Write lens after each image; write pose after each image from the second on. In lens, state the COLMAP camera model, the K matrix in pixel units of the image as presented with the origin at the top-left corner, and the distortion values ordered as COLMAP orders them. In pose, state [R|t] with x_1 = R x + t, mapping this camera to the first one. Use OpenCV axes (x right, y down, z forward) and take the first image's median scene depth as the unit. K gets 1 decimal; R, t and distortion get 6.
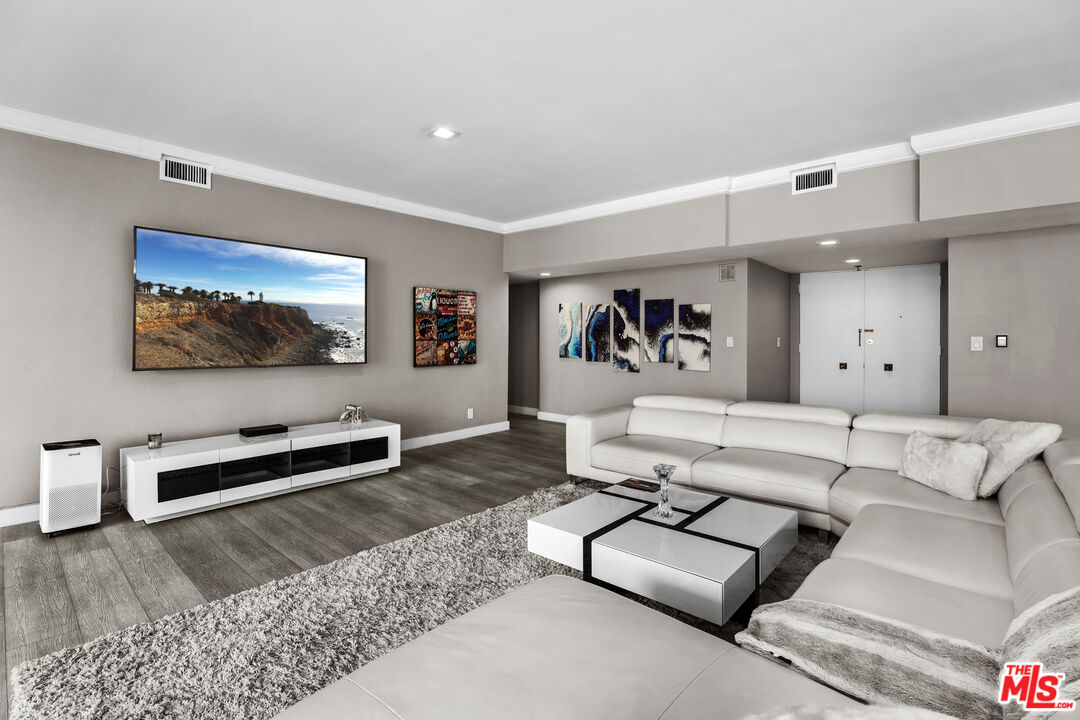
lens RADIAL K [[490.0, 0, 497.5], [0, 490.0, 334.6], [0, 0, 1]] dist [-0.003595, 0.001532]
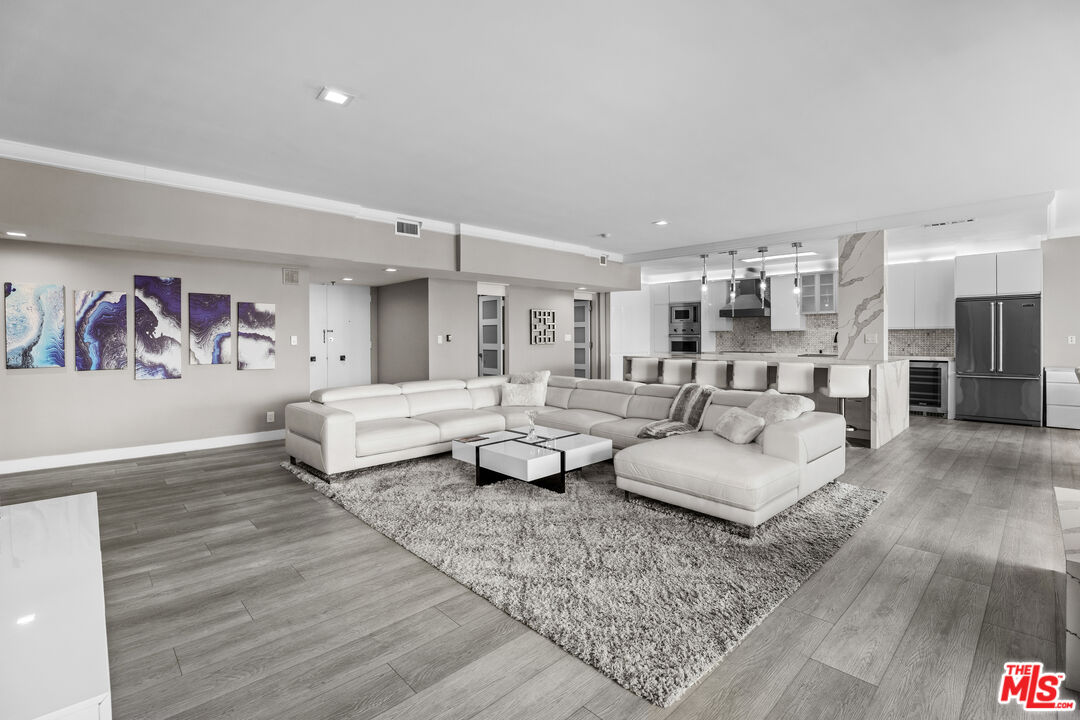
lens RADIAL K [[490.0, 0, 558.8], [0, 490.0, 333.3], [0, 0, 1]] dist [-0.003595, 0.001532]
pose [[0.038717, 0.005042, 0.999238, -0.525064], [-0.003031, 0.999983, -0.004928, 0.002821], [-0.999246, -0.002838, 0.038731, 0.321771]]
